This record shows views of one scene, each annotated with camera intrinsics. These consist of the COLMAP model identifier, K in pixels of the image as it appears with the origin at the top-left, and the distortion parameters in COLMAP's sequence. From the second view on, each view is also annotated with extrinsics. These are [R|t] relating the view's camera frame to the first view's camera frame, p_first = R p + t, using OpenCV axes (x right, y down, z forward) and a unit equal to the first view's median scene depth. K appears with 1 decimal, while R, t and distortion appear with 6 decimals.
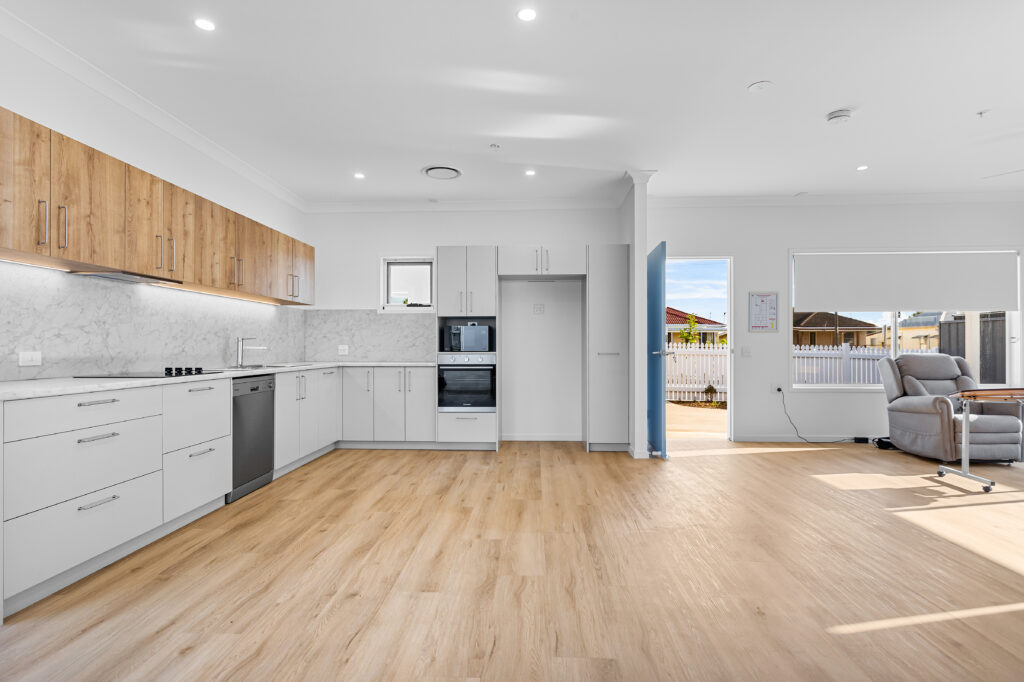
lens RADIAL K [[527.8, 0, 516.3], [0, 527.8, 347.0], [0, 0, 1]] dist [-0.003029, -0.000198]
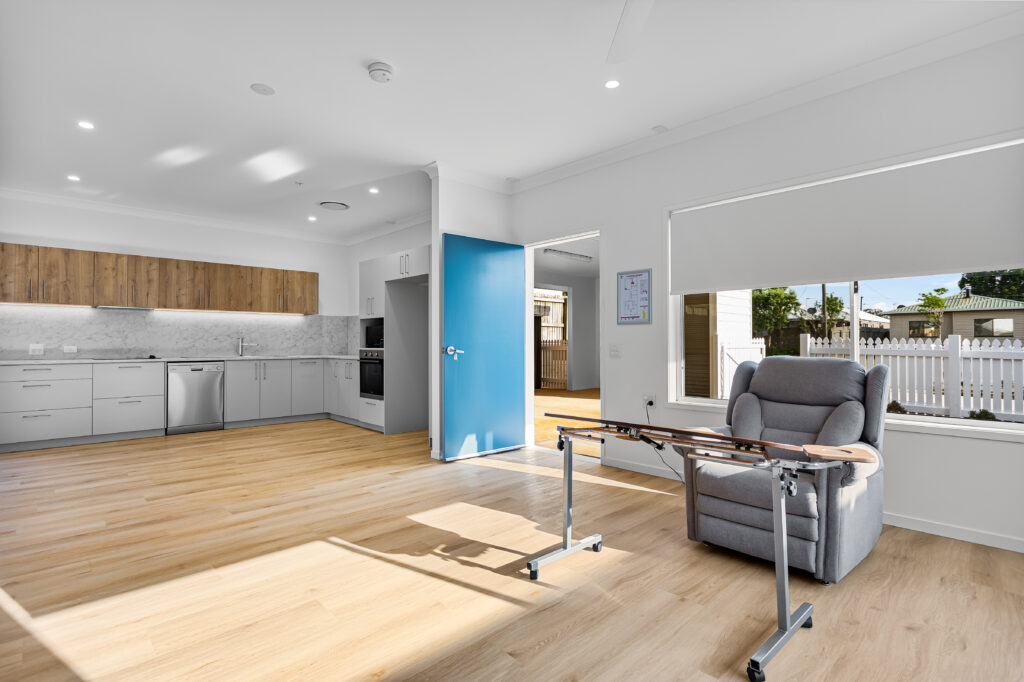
lens RADIAL K [[511.2, 0, 508.0], [0, 511.2, 338.6], [0, 0, 1]] dist [-0.000093, 0.000713]
pose [[0.709722, -0.006238, -0.704454, 1.038782], [-0.000820, 0.999953, -0.009681, -0.001508], [0.704481, 0.007448, 0.709684, 0.438921]]
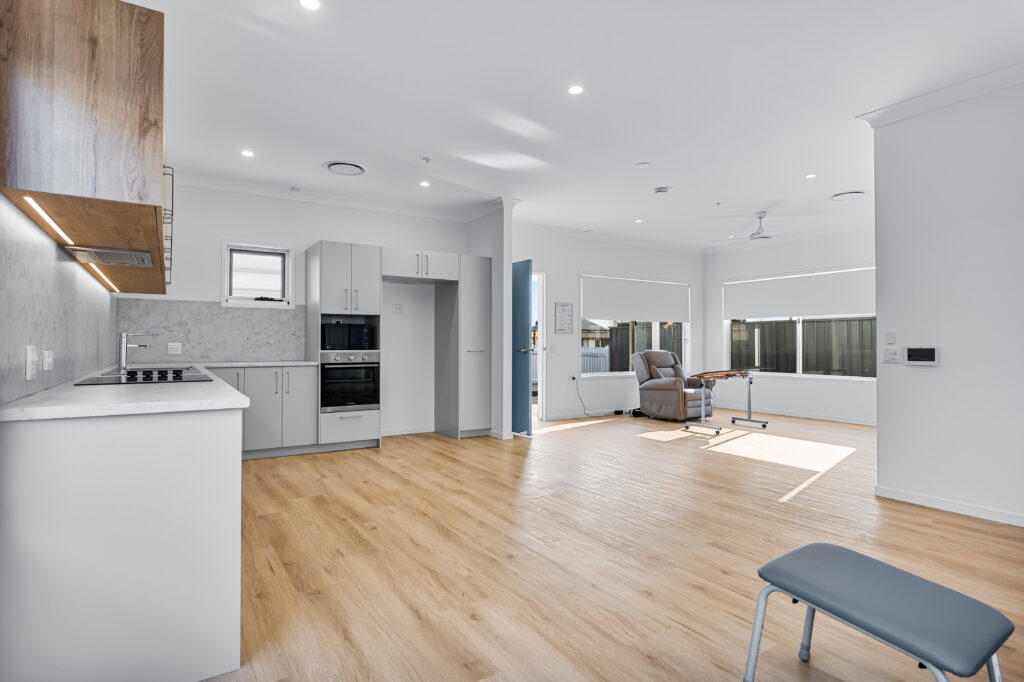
lens RADIAL K [[530.6, 0, 512.0], [0, 530.6, 341.0], [0, 0, 1]] dist [-0.003303, -0.000109]
pose [[0.819721, 0.005825, 0.572734, -0.461466], [-0.001286, 0.999964, -0.008330, -0.000184], [-0.572762, 0.006092, 0.819699, 0.011554]]
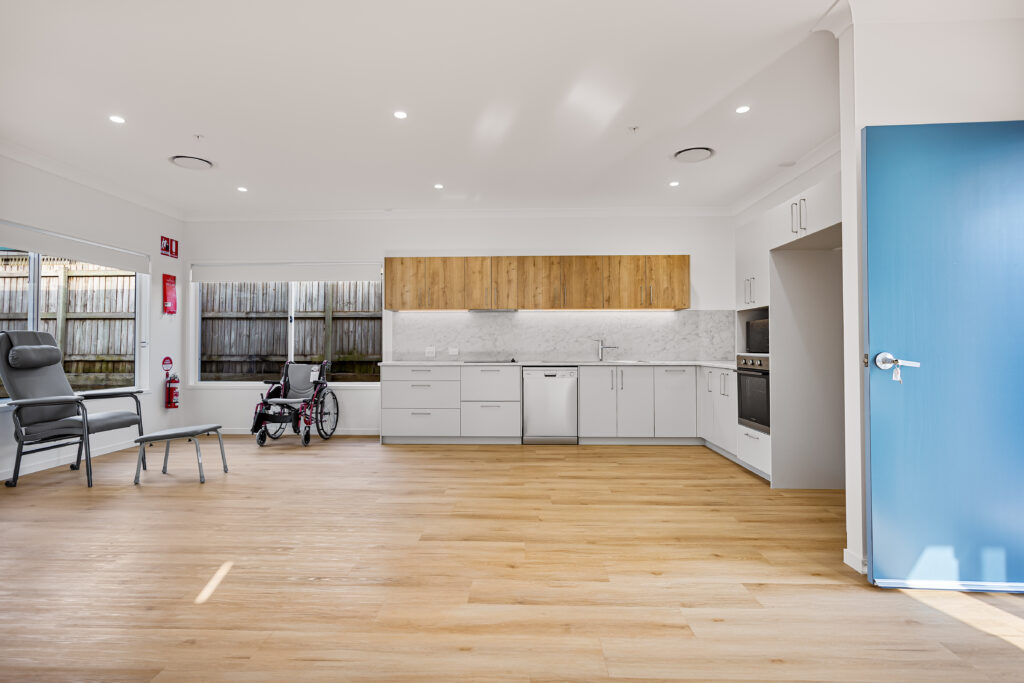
lens RADIAL K [[523.9, 0, 502.1], [0, 523.9, 338.7], [0, 0, 1]] dist [-0.003104, -0.000654]
pose [[-0.003879, -0.013225, -0.999905, 0.772319], [-0.000003, 0.999913, -0.013225, -0.002538], [0.999992, -0.000048, -0.003879, 0.691332]]
